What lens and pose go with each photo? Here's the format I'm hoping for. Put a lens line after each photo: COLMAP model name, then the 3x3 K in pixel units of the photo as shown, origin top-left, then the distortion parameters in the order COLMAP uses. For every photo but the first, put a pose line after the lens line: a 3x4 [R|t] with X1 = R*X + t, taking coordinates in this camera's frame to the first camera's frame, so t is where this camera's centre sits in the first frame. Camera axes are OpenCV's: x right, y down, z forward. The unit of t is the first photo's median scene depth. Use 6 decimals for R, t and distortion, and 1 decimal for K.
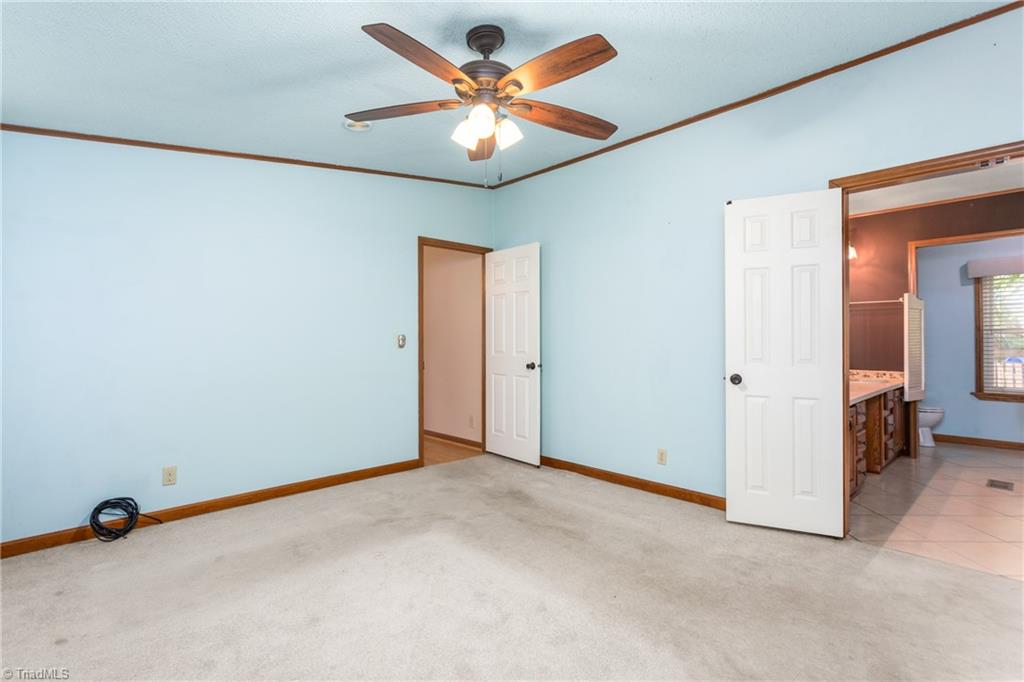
lens RADIAL K [[488.6, 0, 514.1], [0, 488.6, 343.0], [0, 0, 1]] dist [-0.000639, -0.000734]
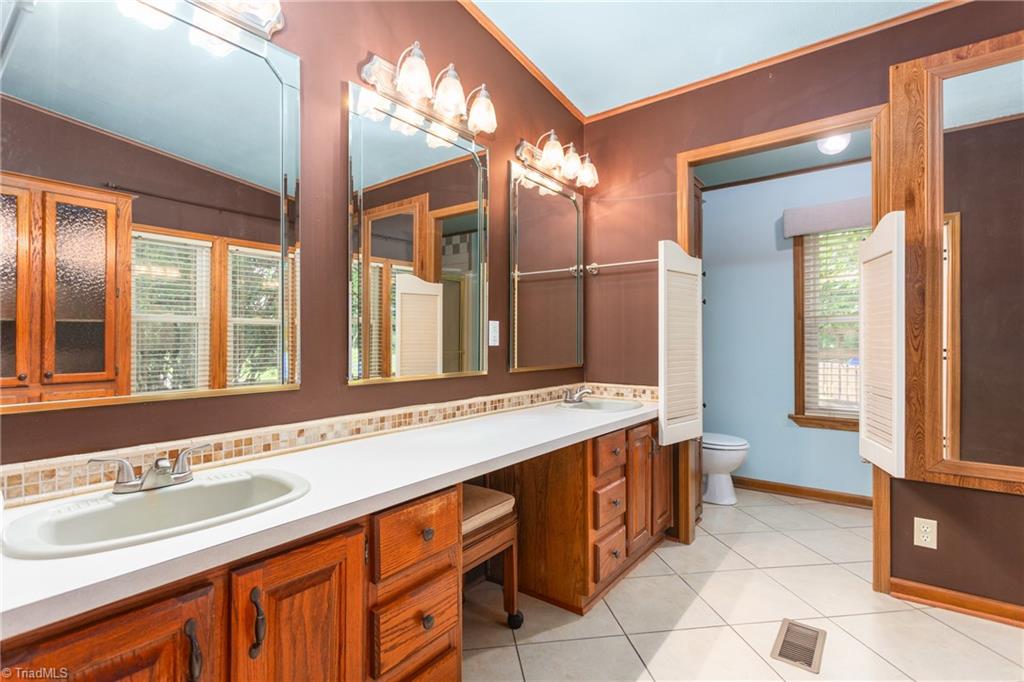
lens RADIAL K [[488.6, 0, 516.5], [0, 488.6, 342.7], [0, 0, 1]] dist [-0.000639, -0.000734]
pose [[0.984372, -0.000237, 0.176099, 0.506443], [0.001478, 0.999975, -0.006918, 0.011267], [-0.176093, 0.007071, 0.984348, 0.463401]]
